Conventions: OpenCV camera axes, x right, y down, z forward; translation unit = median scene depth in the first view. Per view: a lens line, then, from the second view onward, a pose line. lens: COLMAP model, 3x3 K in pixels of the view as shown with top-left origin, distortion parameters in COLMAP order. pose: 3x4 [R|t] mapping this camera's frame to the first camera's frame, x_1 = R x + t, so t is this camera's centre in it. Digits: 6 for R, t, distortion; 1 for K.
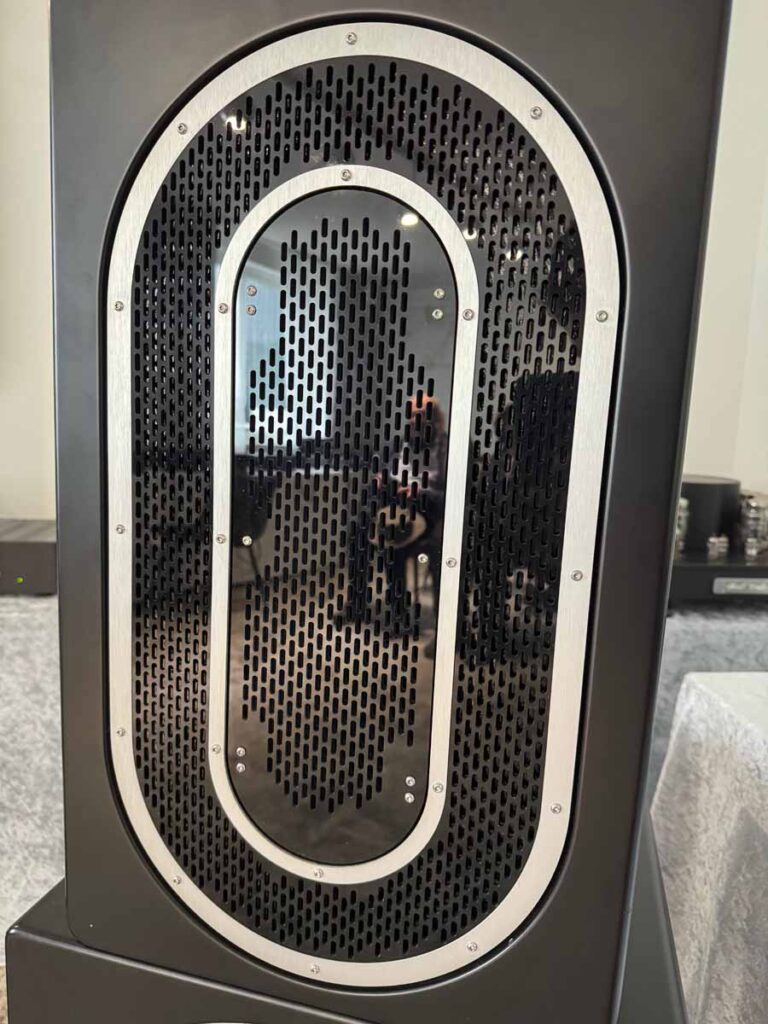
lens RADIAL K [[707.0, 0, 410.6], [0, 707.0, 507.7], [0, 0, 1]] dist [0.007711, -0.006626]
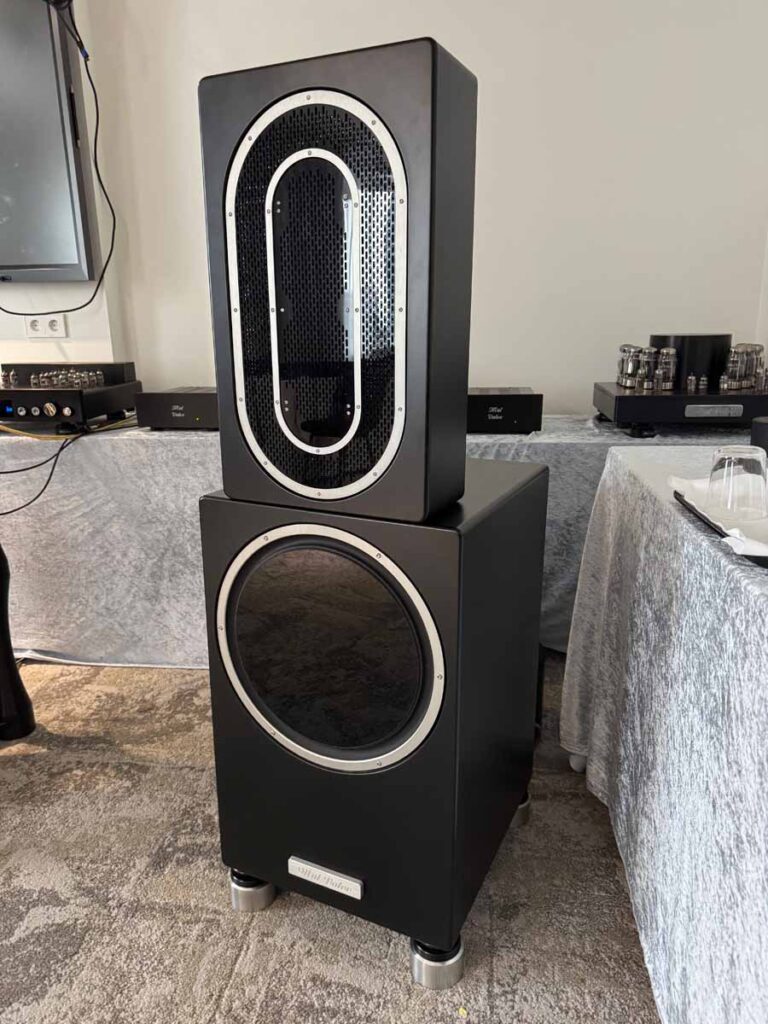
lens RADIAL K [[718.7, 0, 409.3], [0, 718.7, 511.2], [0, 0, 1]] dist [0.029616, -0.066516]
pose [[0.977487, 0.006831, -0.210886, 0.738063], [0.017013, 0.993670, 0.111042, 0.476228], [0.210309, -0.112129, 0.971183, -1.430653]]
